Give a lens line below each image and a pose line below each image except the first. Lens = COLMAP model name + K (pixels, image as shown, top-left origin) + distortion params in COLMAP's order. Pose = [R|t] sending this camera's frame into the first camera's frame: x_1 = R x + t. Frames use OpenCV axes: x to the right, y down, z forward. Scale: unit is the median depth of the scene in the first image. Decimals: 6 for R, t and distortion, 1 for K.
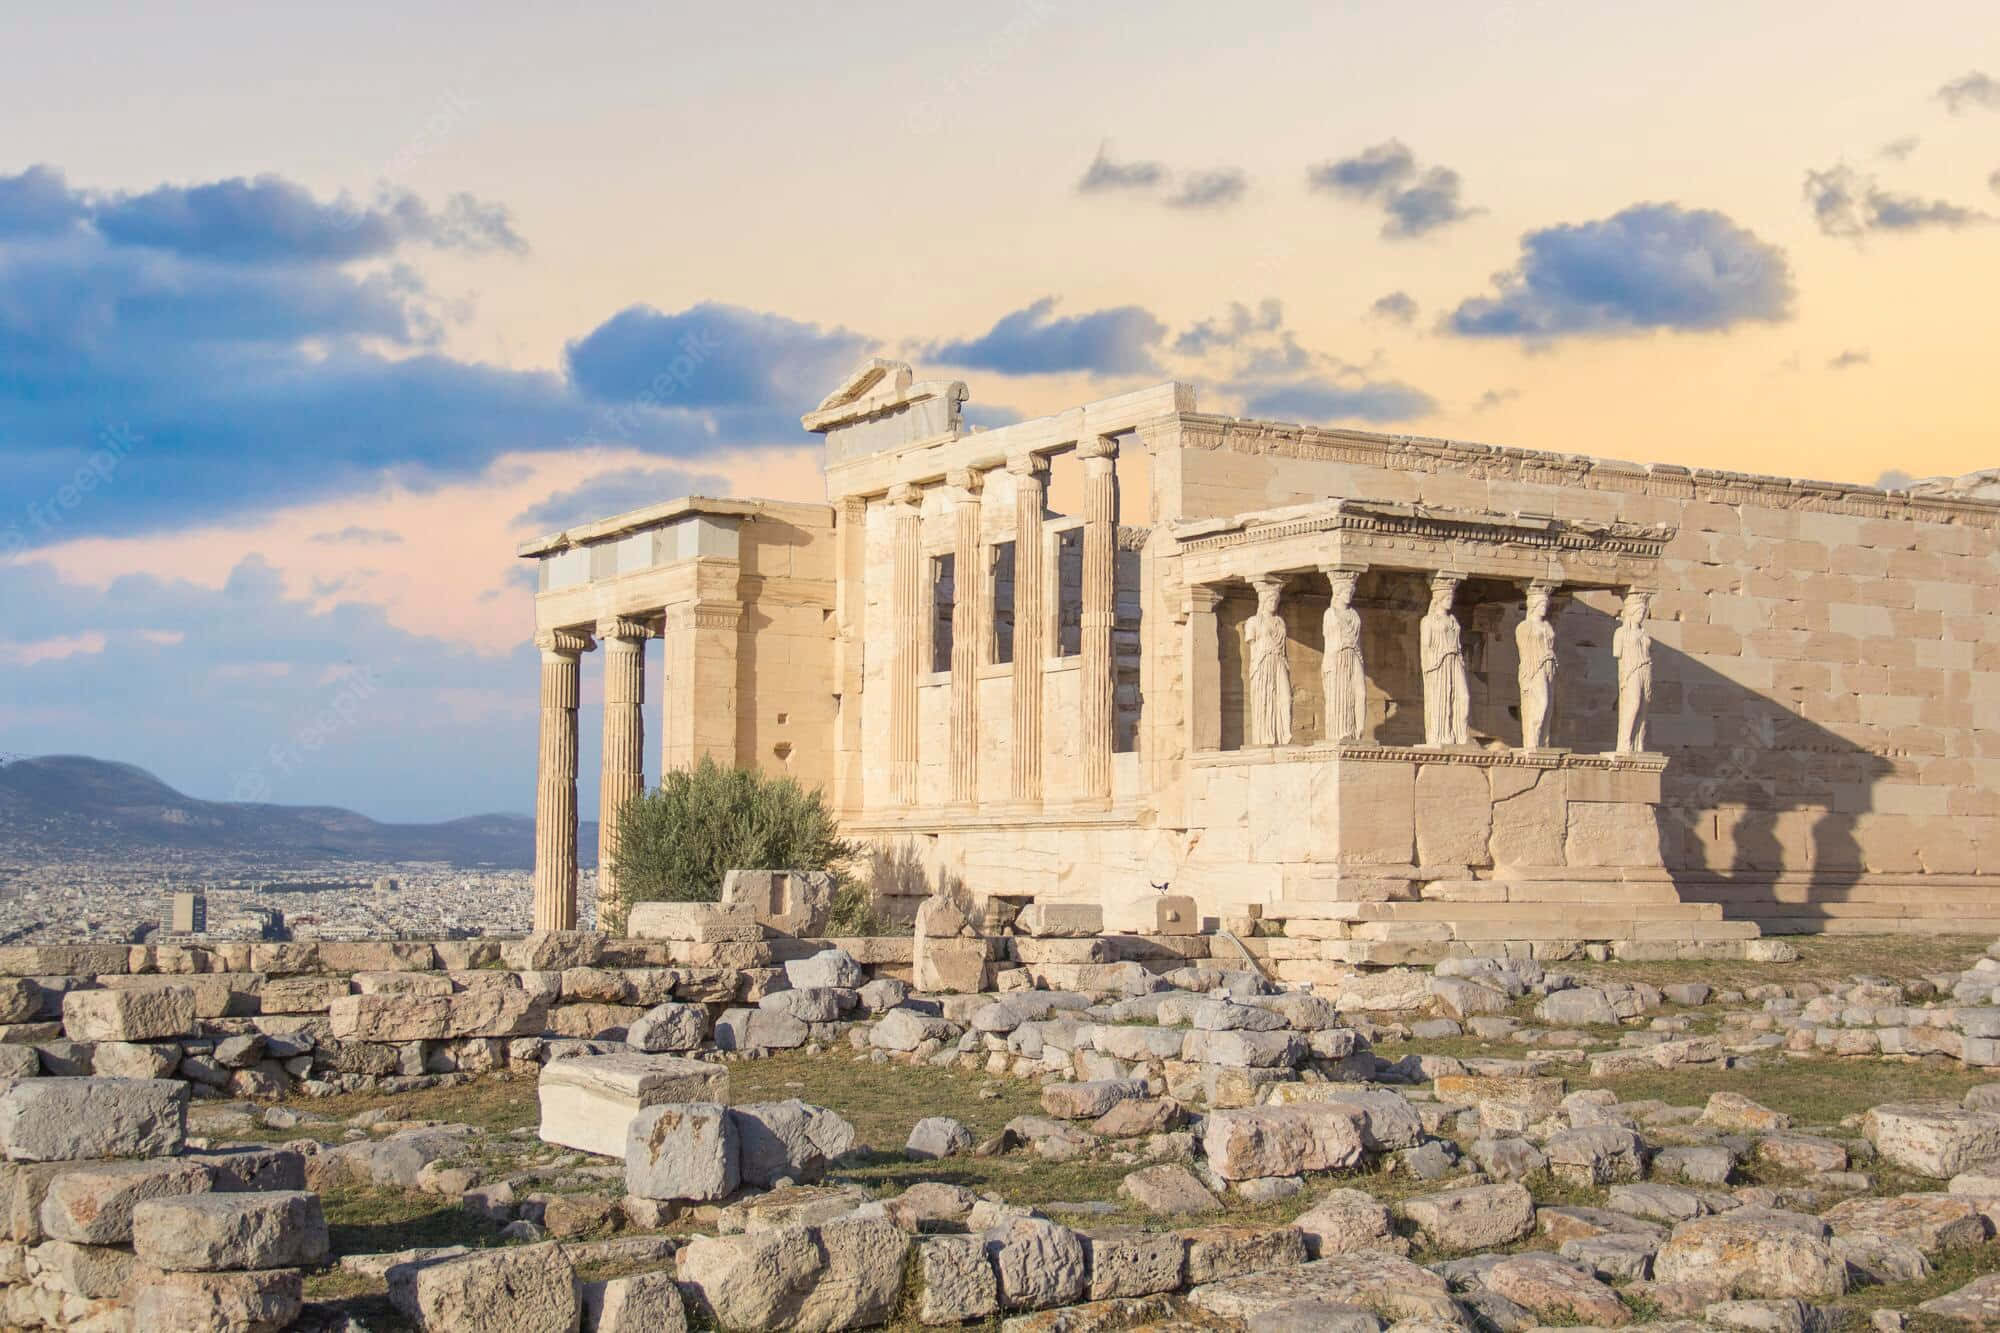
lens RADIAL K [[2734.7, 0, 1000.6], [0, 2734.7, 707.6], [0, 0, 1]] dist [0.017280, 0.022895]
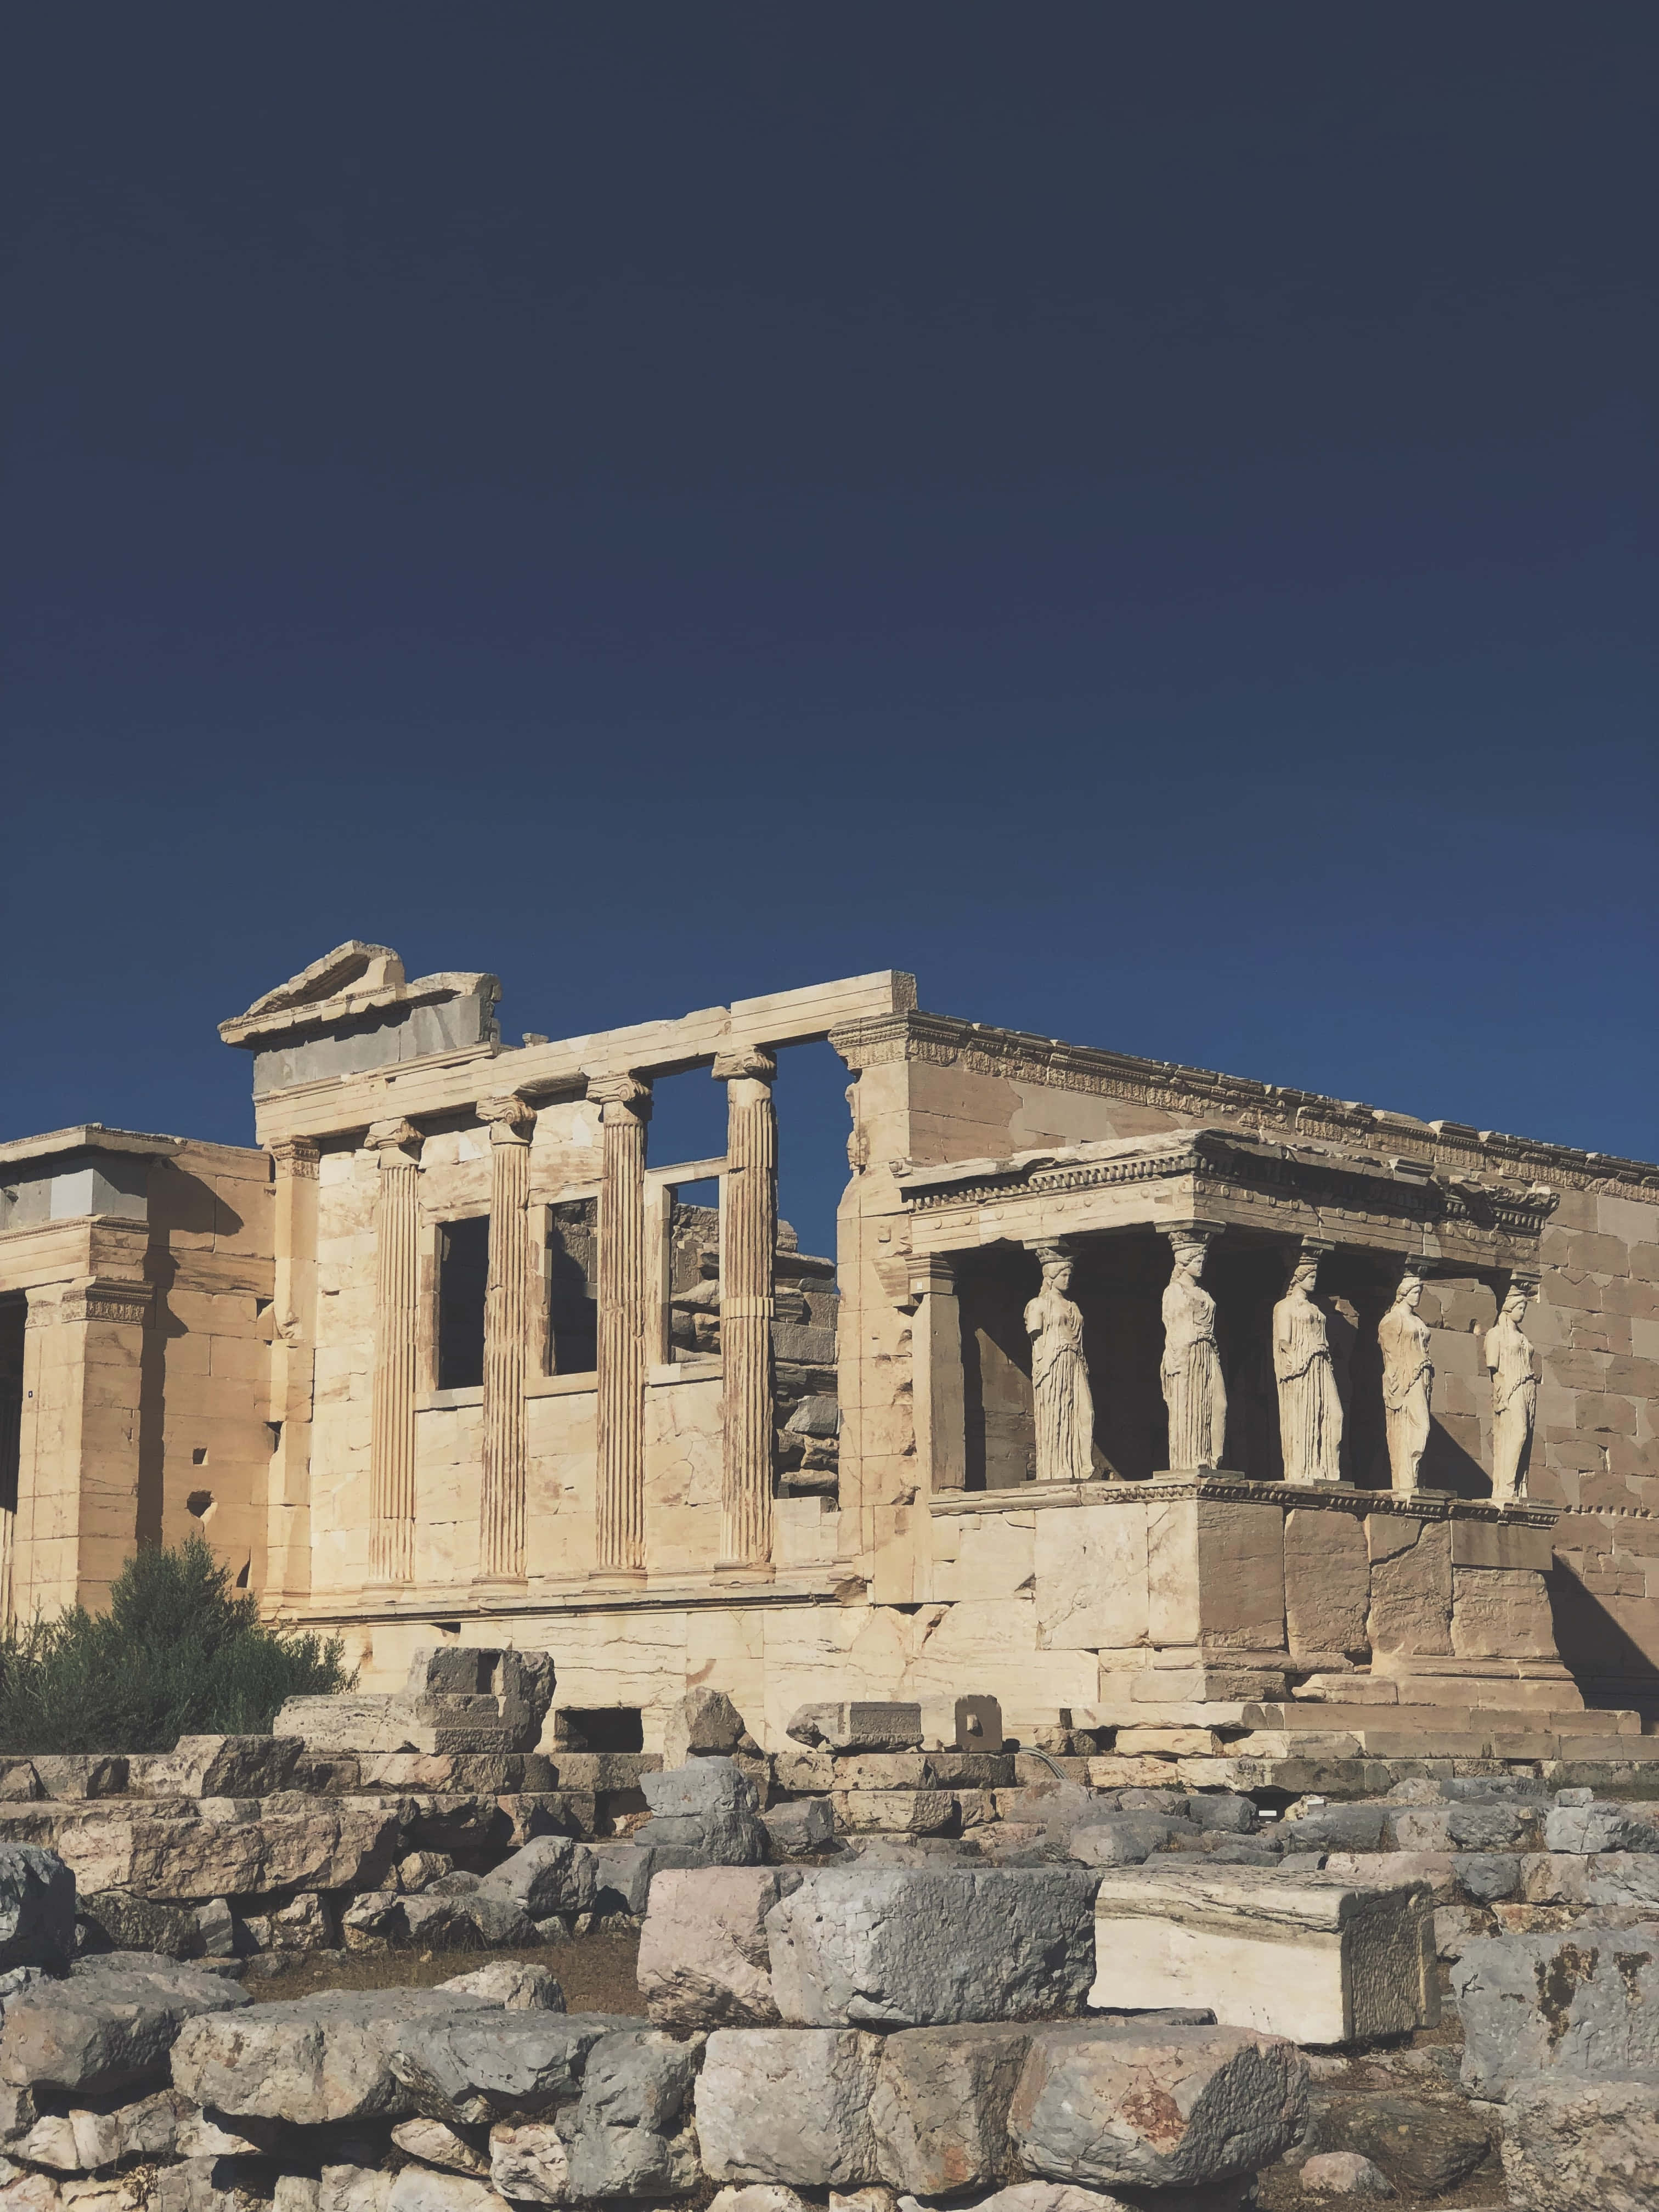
lens RADIAL K [[3527.6, 0, 783.8], [0, 3527.6, 1160.3], [0, 0, 1]] dist [0.052392, 0.235192]
pose [[0.972248, 0.031699, 0.231797, -0.177169], [-0.007565, 0.994520, -0.104271, 0.025981], [-0.233832, 0.099624, 0.967160, 0.128334]]
